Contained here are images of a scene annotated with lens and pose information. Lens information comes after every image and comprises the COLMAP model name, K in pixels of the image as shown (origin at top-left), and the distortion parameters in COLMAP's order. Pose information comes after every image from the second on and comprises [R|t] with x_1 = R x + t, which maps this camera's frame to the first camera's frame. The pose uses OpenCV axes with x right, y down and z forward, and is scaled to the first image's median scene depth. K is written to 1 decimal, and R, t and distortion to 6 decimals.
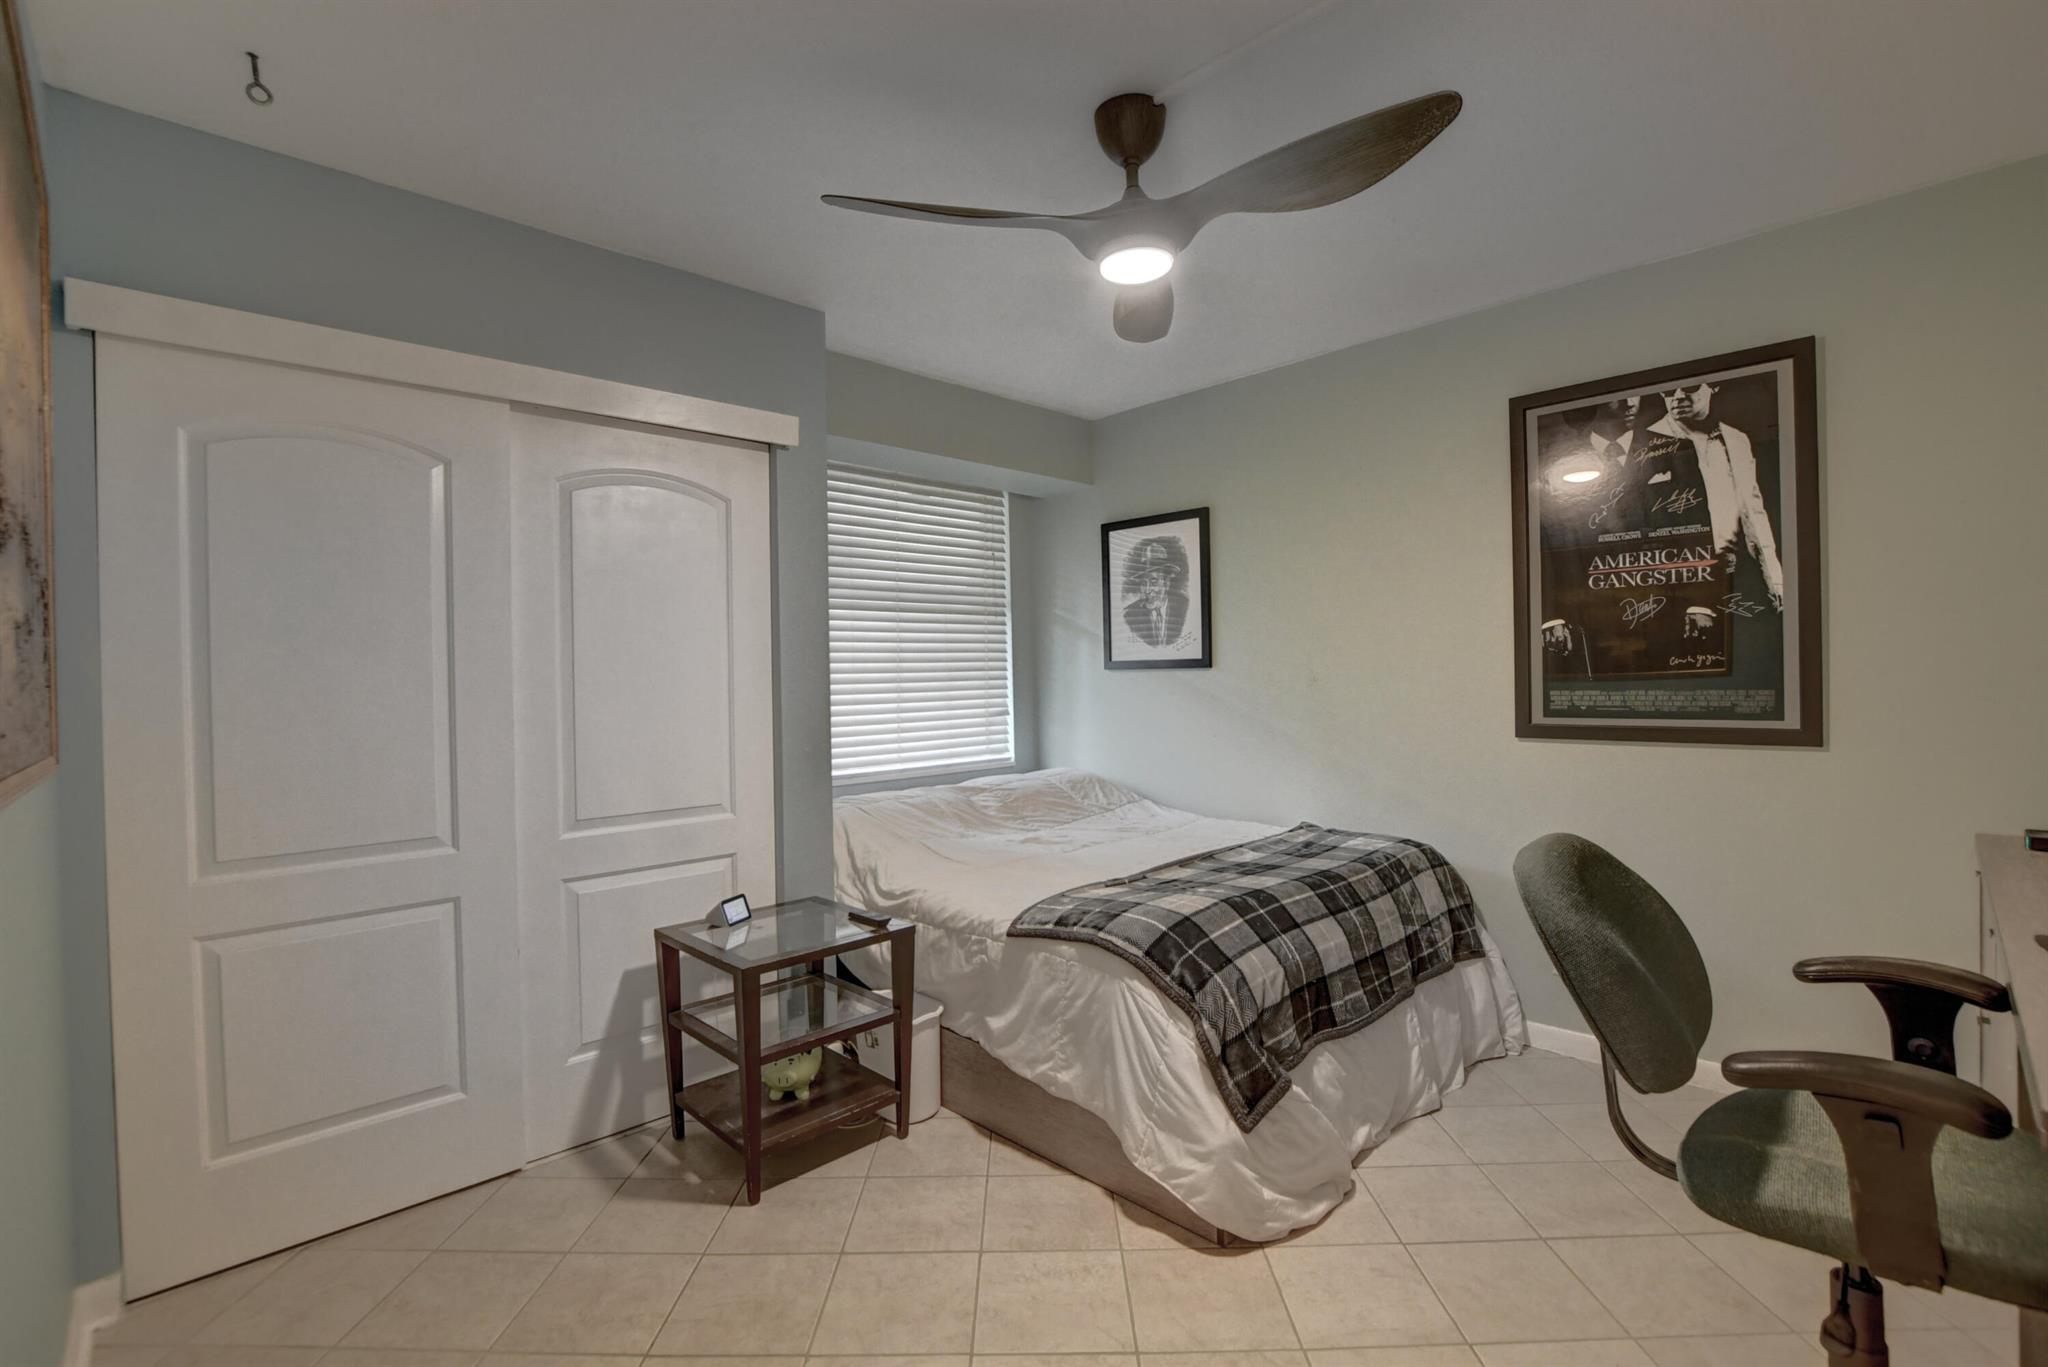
lens RADIAL K [[906.0, 0, 1015.5], [0, 906.0, 688.0], [0, 0, 1]] dist [-0.030500, -0.000230]
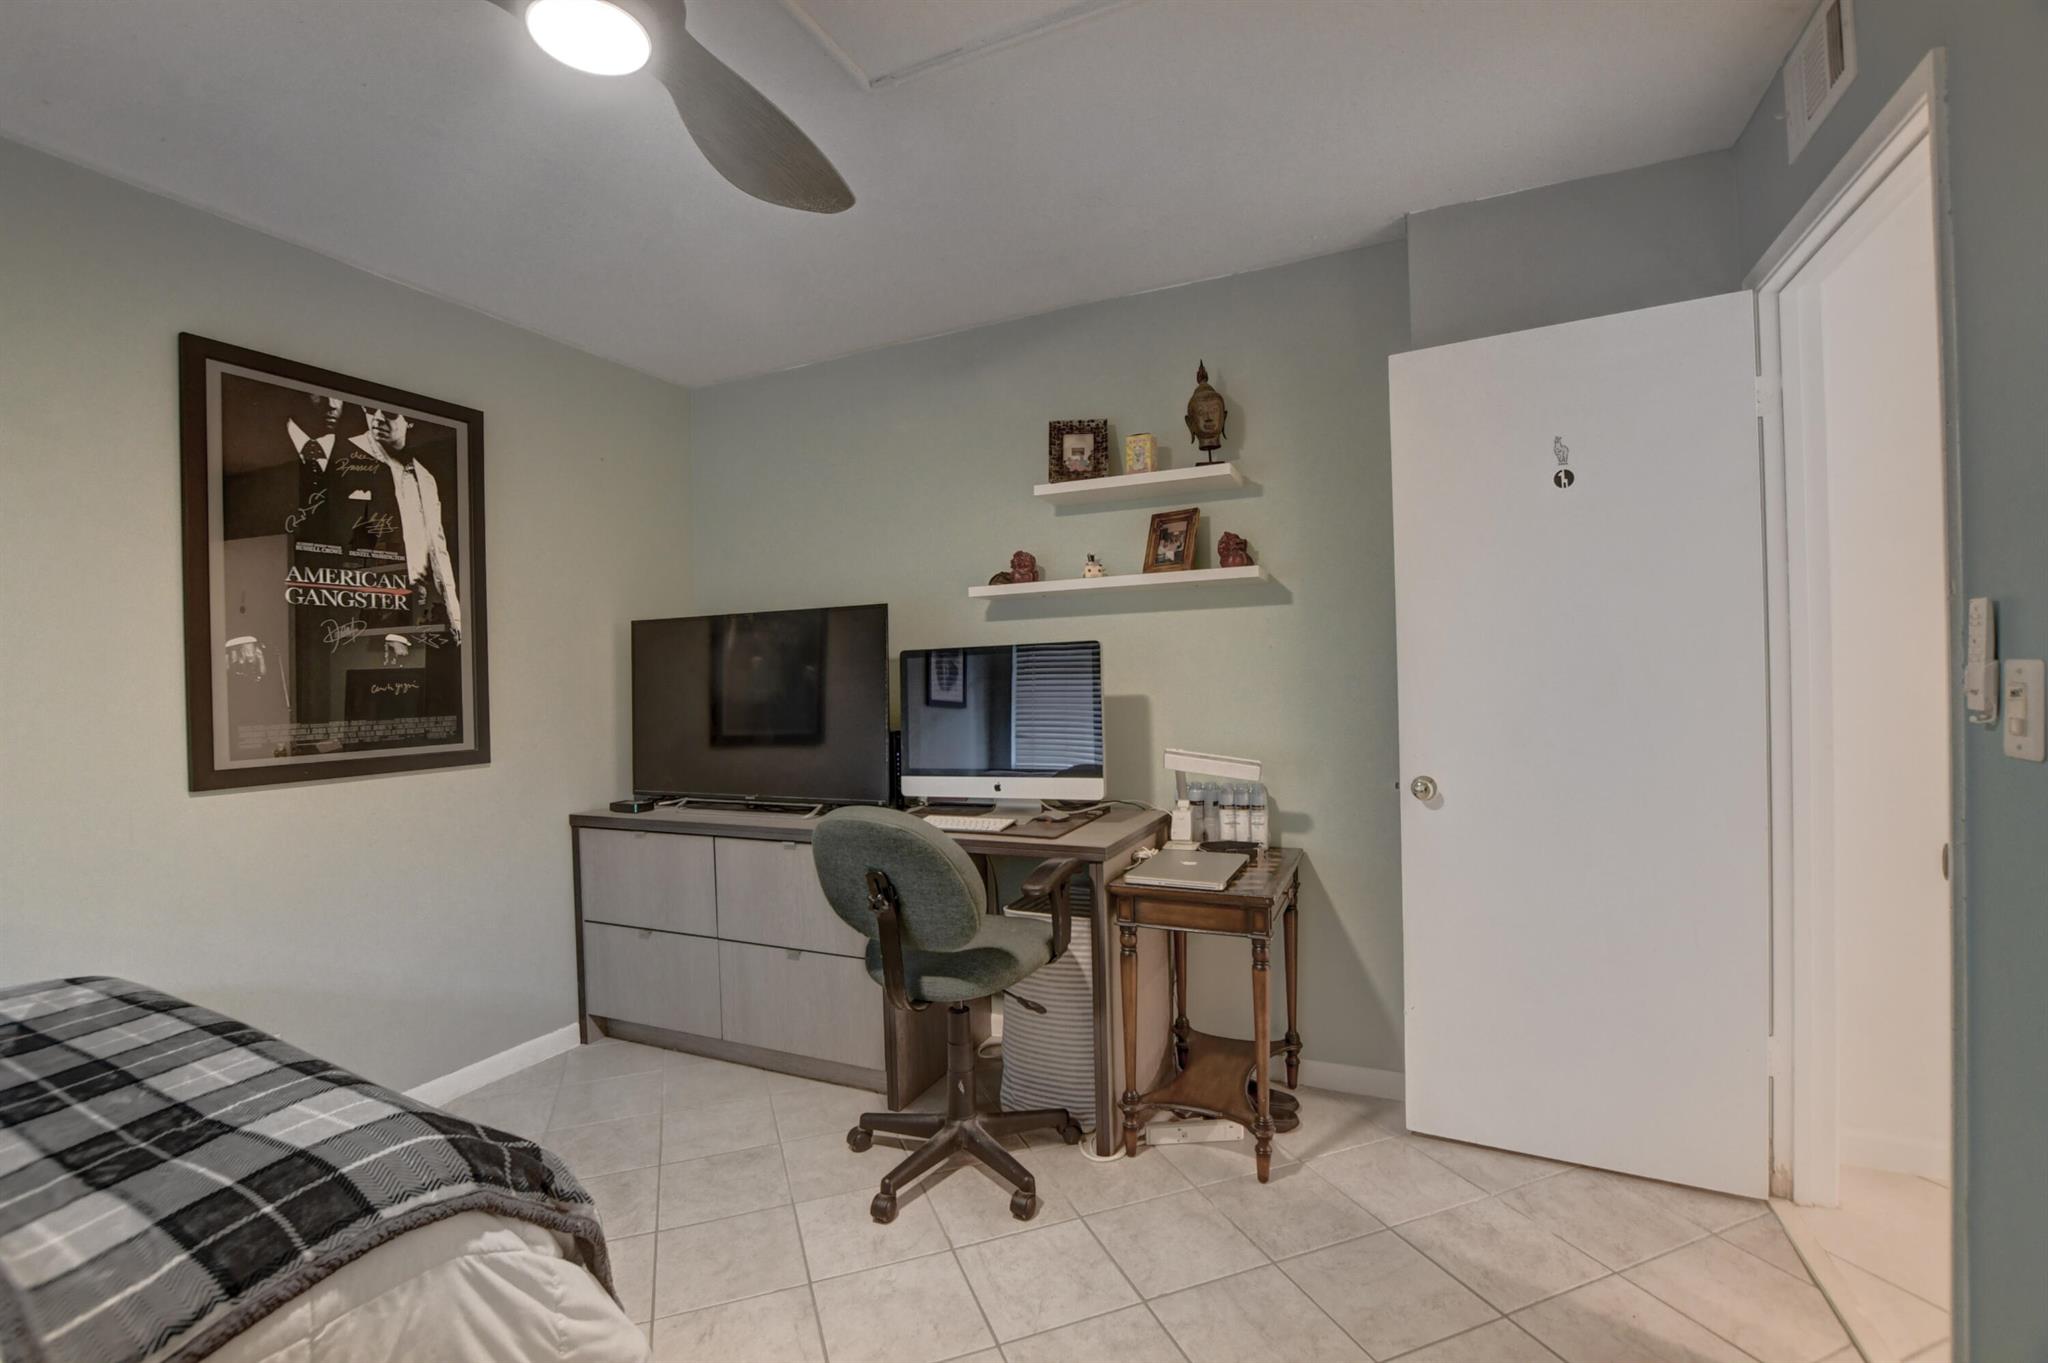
lens RADIAL K [[906.0, 0, 1015.5], [0, 906.0, 686.0], [0, 0, 1]] dist [-0.030500, -0.000230]
pose [[-0.359848, 0.018397, 0.932830, -0.413763], [0.036319, 0.999324, -0.005698, -0.003016], [-0.932304, 0.031829, -0.360272, 0.715740]]
